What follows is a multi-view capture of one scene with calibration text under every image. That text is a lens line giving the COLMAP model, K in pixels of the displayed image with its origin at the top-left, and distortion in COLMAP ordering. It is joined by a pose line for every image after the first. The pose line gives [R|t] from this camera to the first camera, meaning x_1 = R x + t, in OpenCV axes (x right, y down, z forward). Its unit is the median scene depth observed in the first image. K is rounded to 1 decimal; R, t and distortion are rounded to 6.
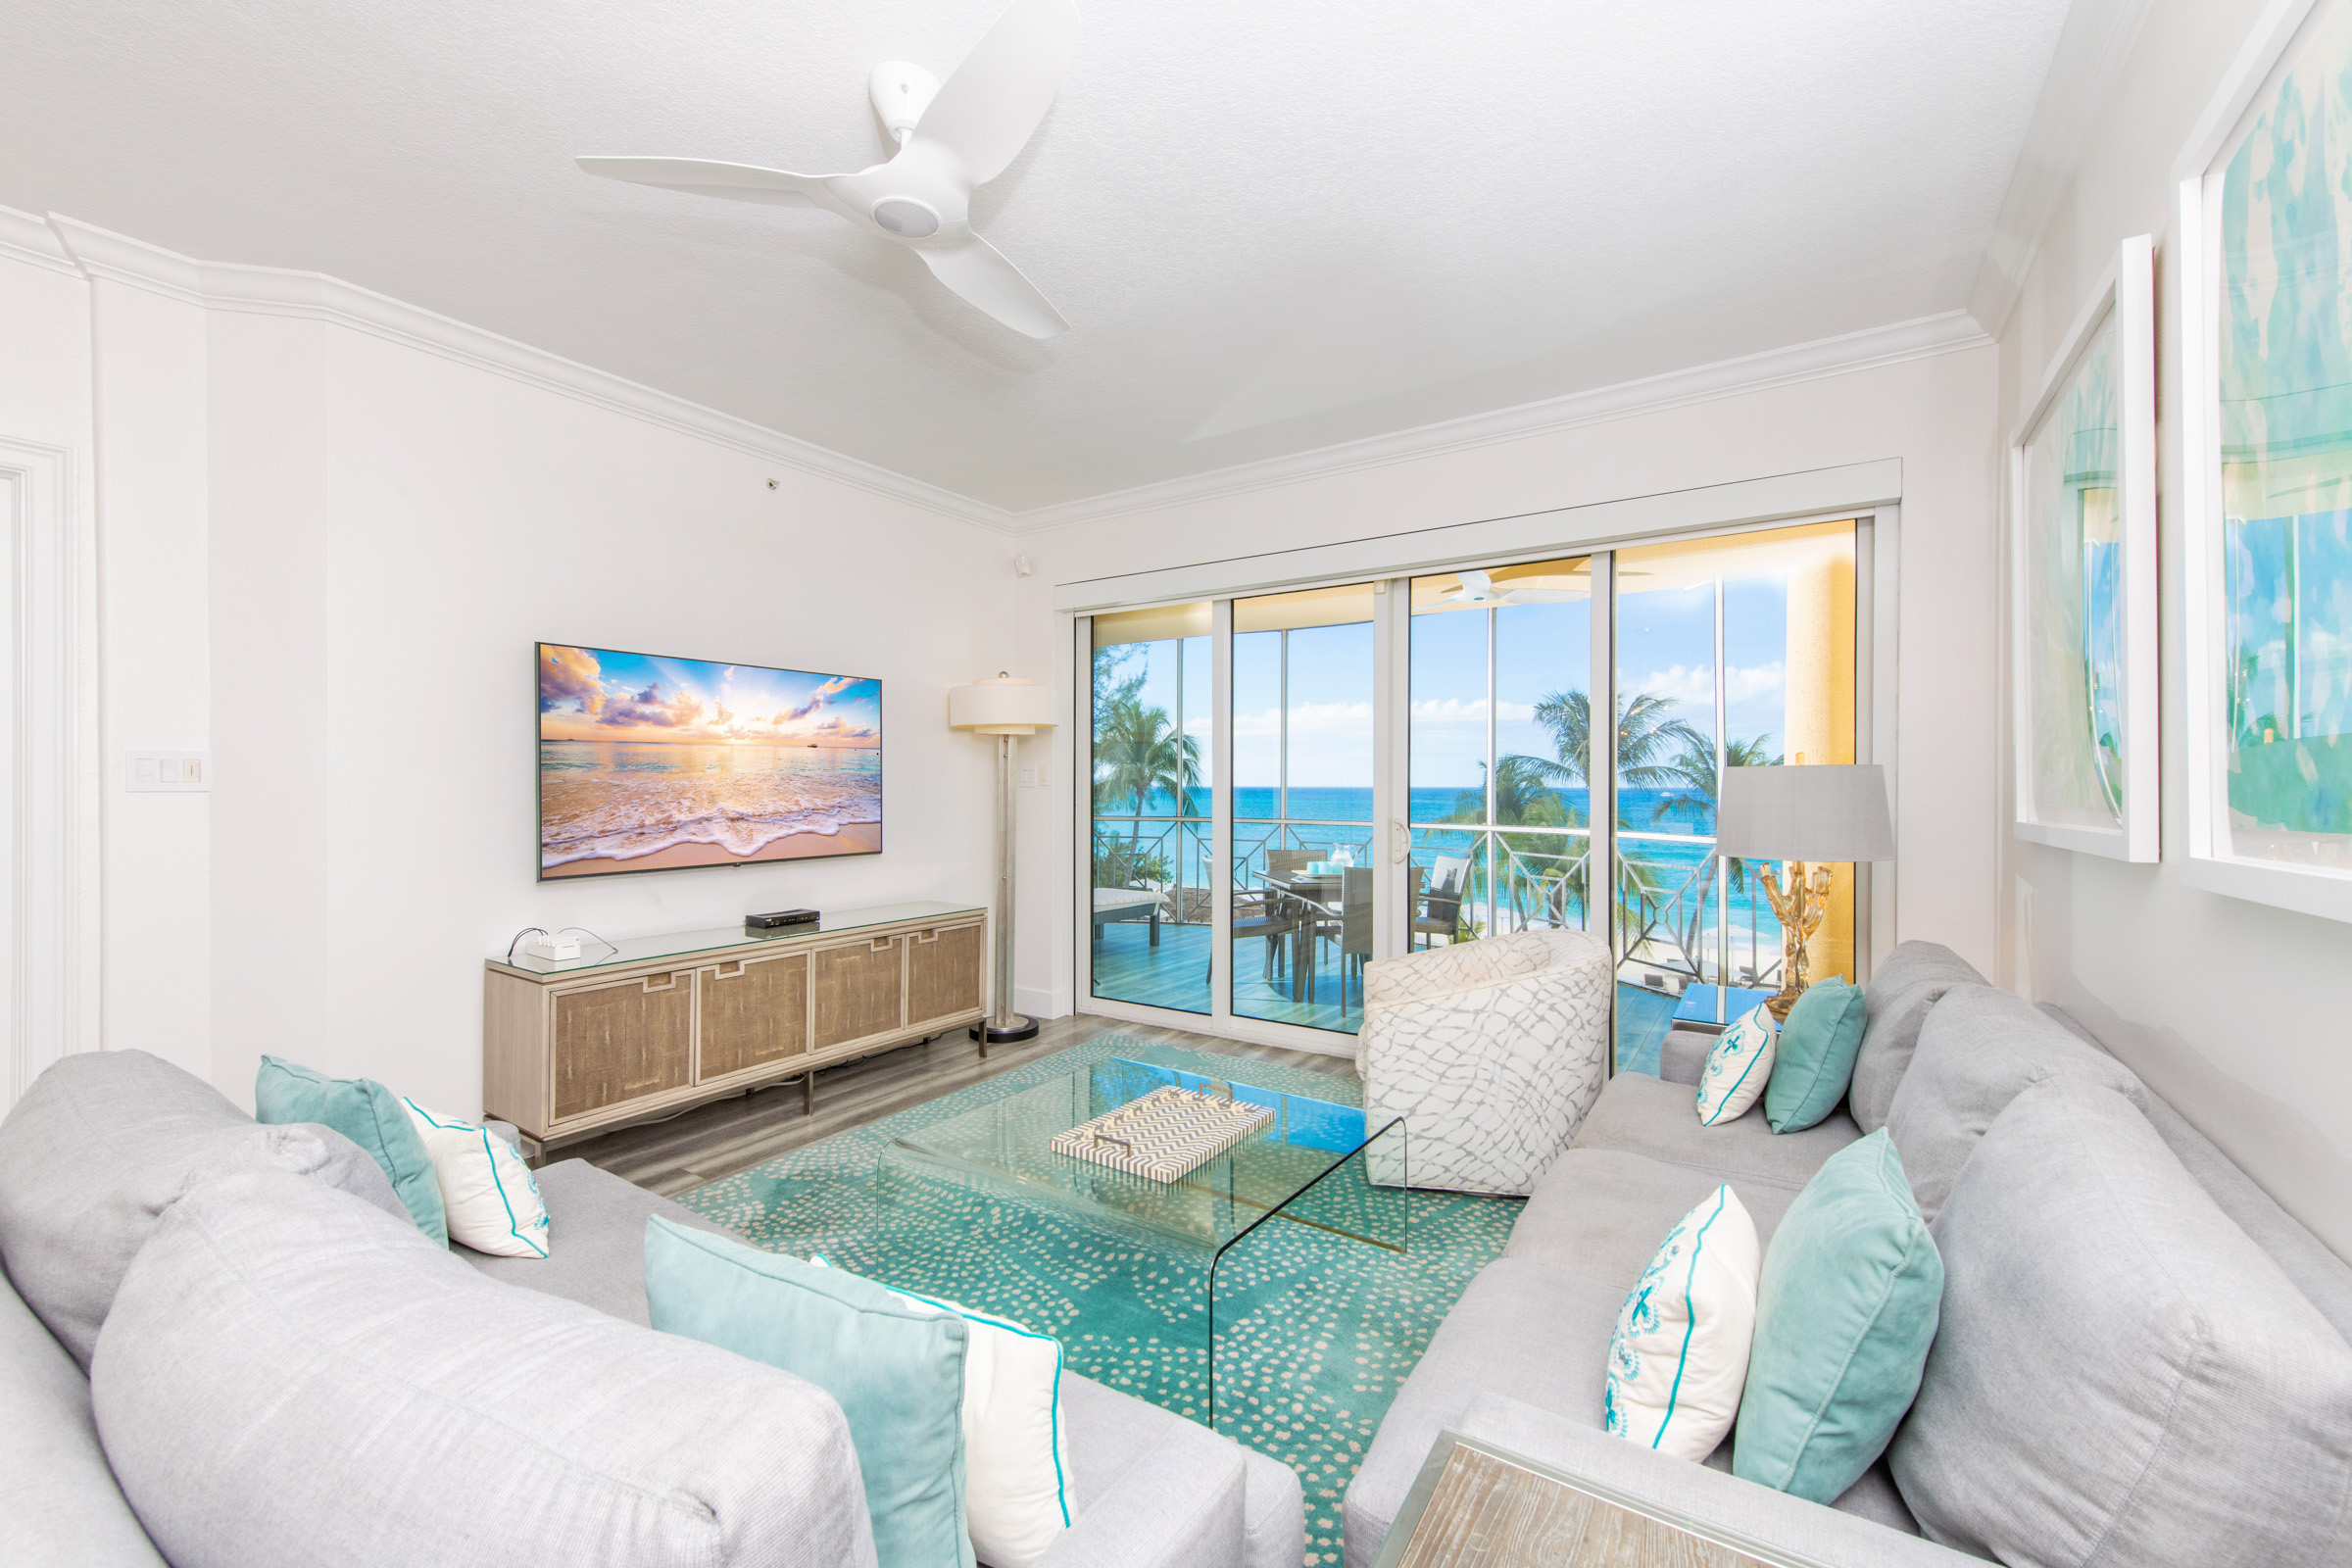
lens RADIAL K [[962.2, 0, 1218.7], [0, 962.2, 773.4], [0, 0, 1]] dist [0.023668, -0.000229]
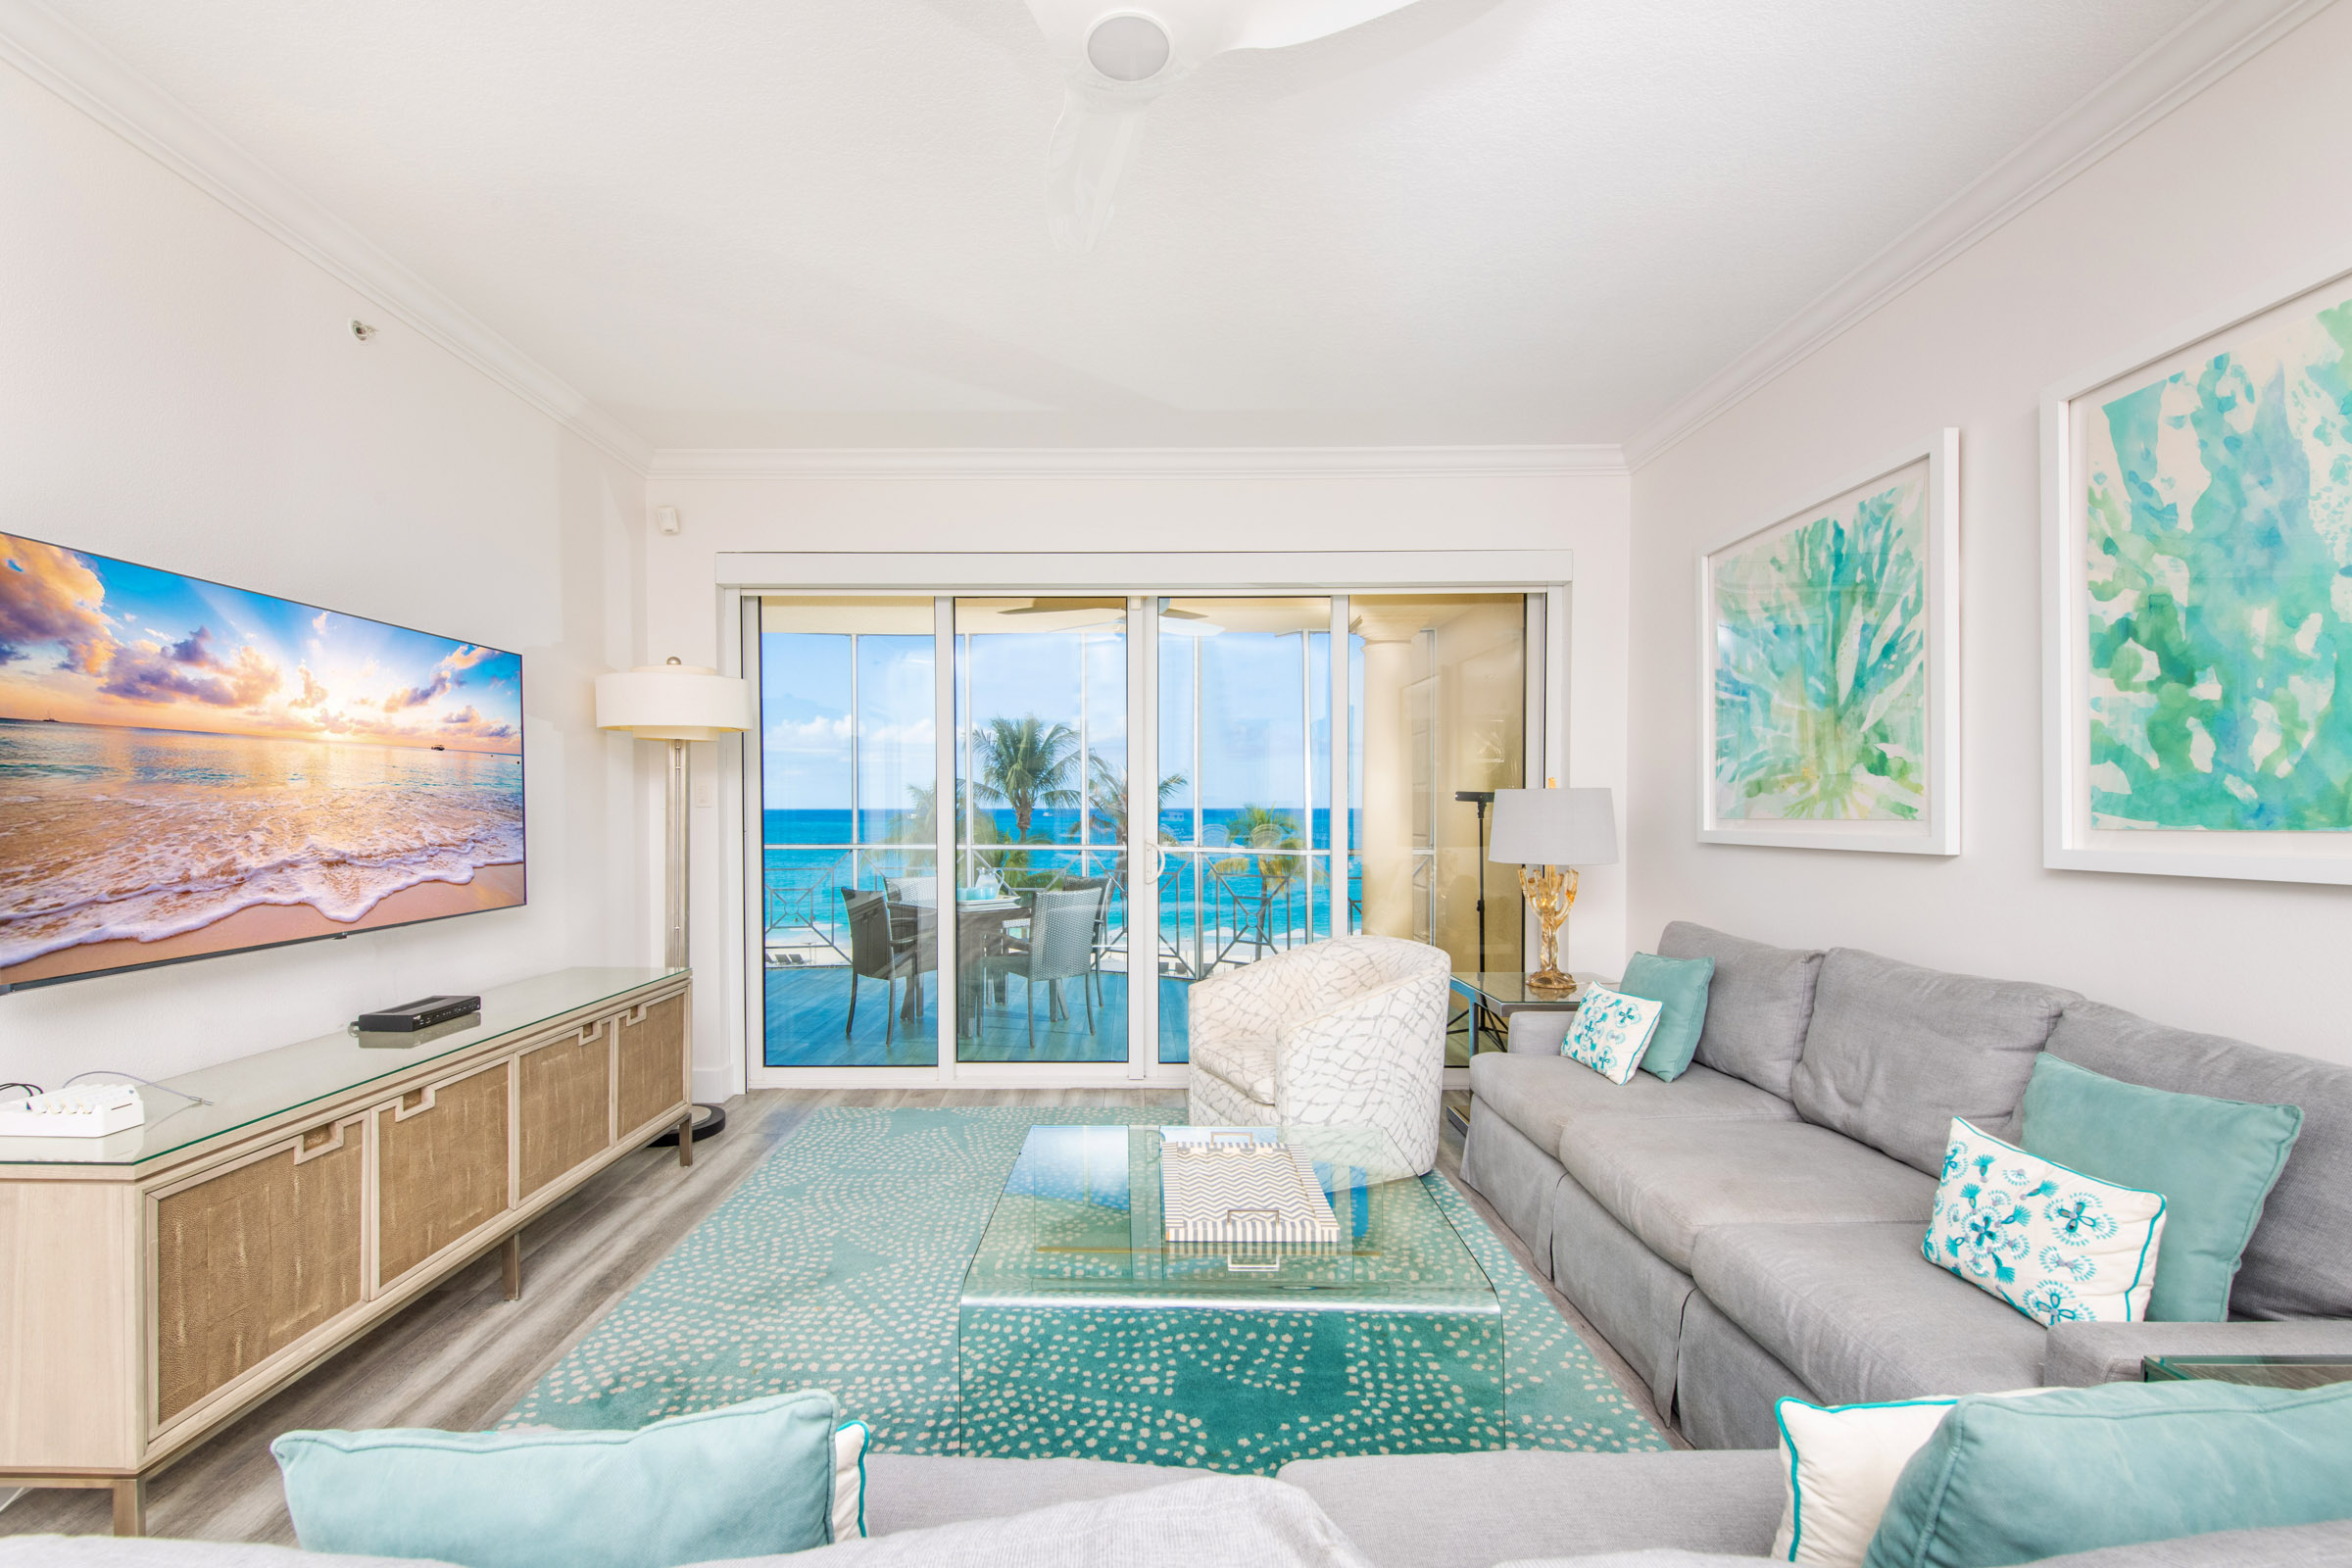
lens RADIAL K [[951.5, 0, 1181.8], [0, 951.5, 816.3], [0, 0, 1]] dist [0.007685, -0.000787]
pose [[0.837633, -0.008672, 0.546165, -0.391091], [-0.001690, 0.999828, 0.018468, 0.005597], [-0.546231, -0.016393, 0.837474, 0.199496]]
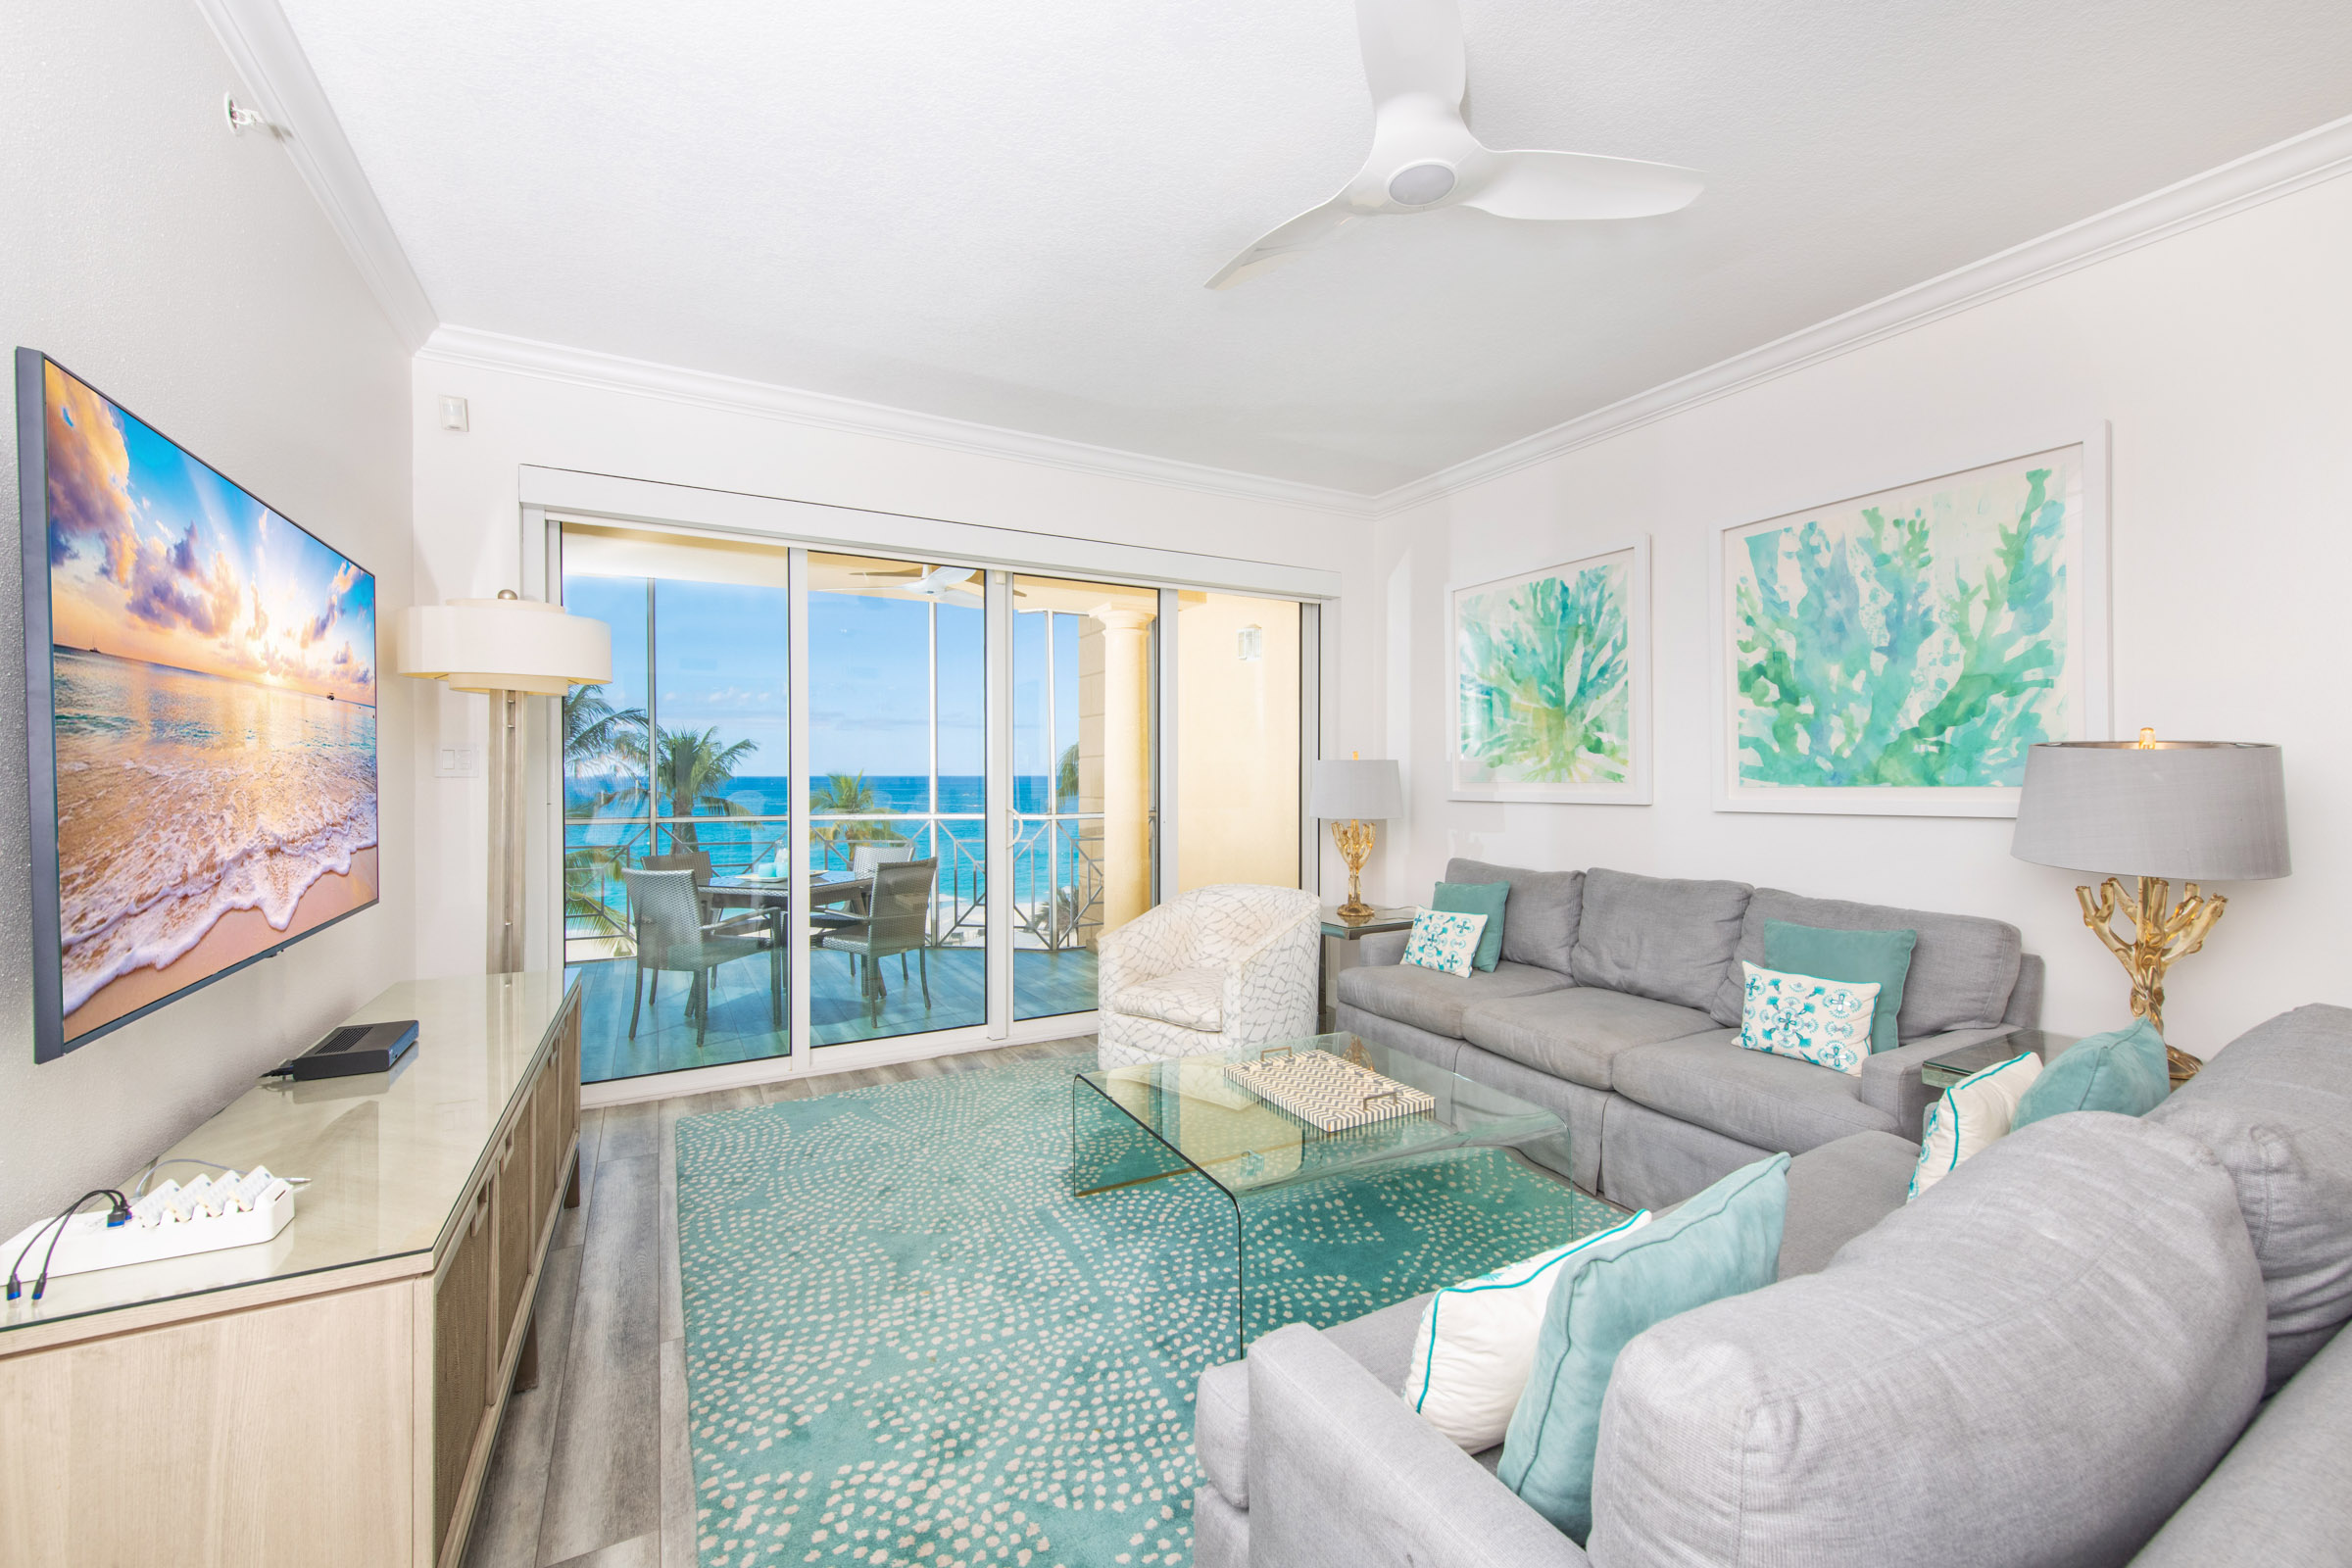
lens RADIAL K [[872.3, 0, 1279.0], [0, 872.3, 775.3], [0, 0, 1]] dist [0.014128, -0.000147]
pose [[0.473042, -0.004456, 0.881029, -0.626112], [-0.004149, 0.999965, 0.007285, 0.006342], [-0.881030, -0.007102, 0.473007, 0.379479]]
